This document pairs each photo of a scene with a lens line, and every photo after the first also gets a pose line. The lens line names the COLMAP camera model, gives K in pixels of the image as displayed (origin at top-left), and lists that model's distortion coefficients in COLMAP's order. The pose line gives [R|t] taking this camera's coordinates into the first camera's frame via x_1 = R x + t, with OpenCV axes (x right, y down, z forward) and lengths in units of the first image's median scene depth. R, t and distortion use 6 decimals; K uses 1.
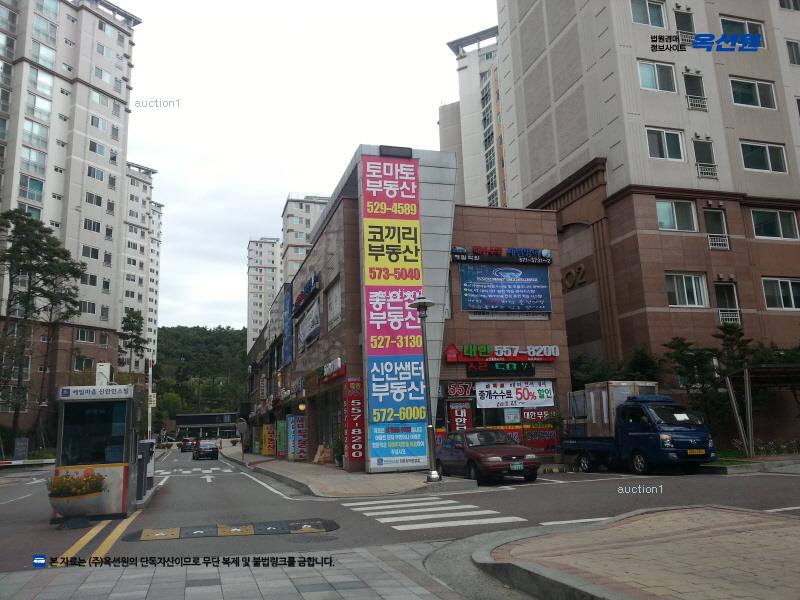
lens RADIAL K [[595.2, 0, 400.0], [0, 595.2, 300.0], [0, 0, 1]] dist [0.122472, -0.146056]
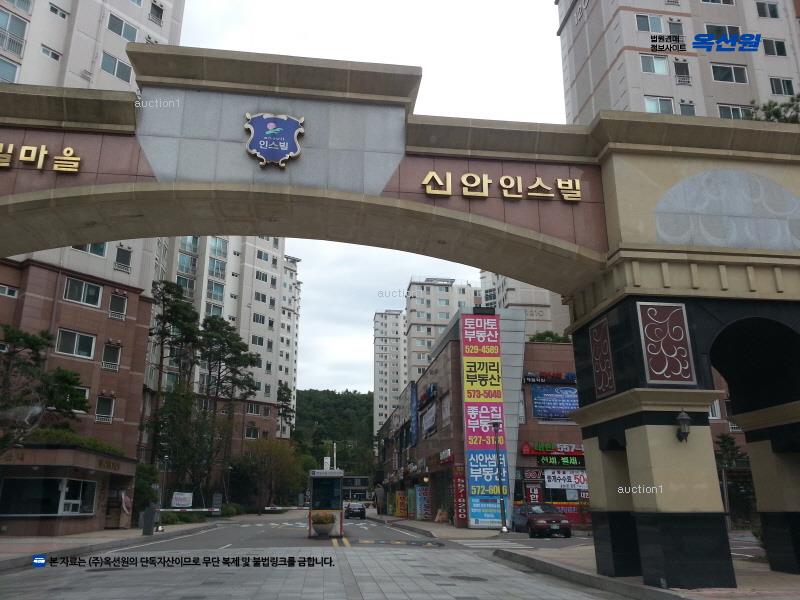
lens RADIAL K [[595.1, 0, 391.1], [0, 595.1, 297.0], [0, 0, 1]] dist [0.140660, -0.143018]
pose [[0.976588, -0.028530, -0.213219, 0.087243], [0.005259, 0.994036, -0.108922, -0.117504], [0.215055, 0.105251, 0.970914, -0.537980]]
